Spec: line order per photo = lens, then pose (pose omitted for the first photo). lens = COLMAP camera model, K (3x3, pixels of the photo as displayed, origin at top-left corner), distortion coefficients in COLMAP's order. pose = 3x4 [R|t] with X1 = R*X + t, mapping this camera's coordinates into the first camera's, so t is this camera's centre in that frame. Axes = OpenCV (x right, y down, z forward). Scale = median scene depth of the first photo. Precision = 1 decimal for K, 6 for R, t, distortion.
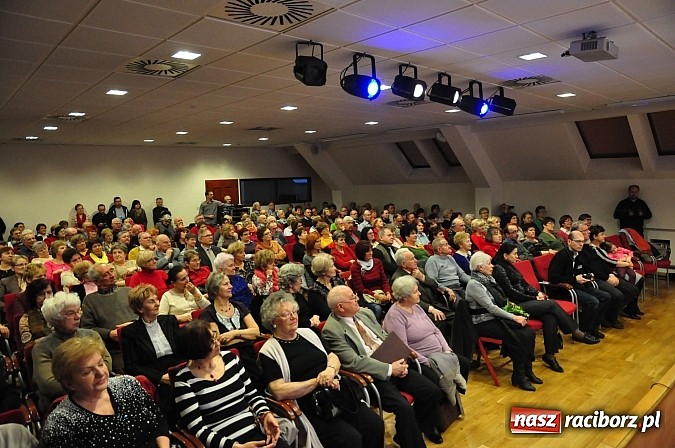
lens RADIAL K [[467.3, 0, 336.2], [0, 467.3, 229.7], [0, 0, 1]] dist [-0.105845, 0.071211]
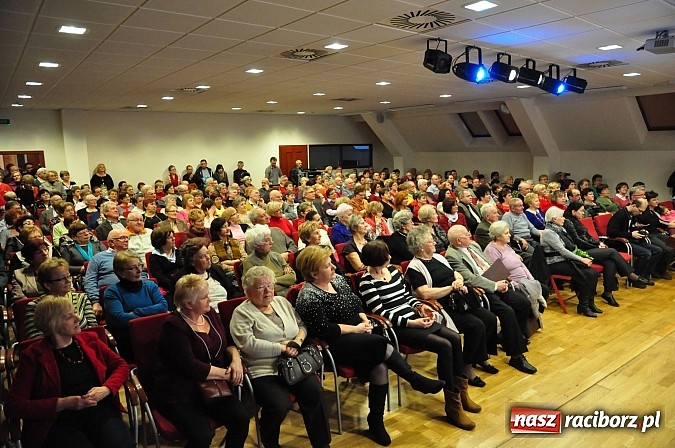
lens RADIAL K [[467.3, 0, 336.3], [0, 467.3, 229.5], [0, 0, 1]] dist [-0.105845, 0.071211]
pose [[0.996832, 0.025202, -0.075432, -0.151611], [-0.019989, 0.997411, 0.069076, 0.030230], [0.076978, -0.067349, 0.994755, -0.227087]]
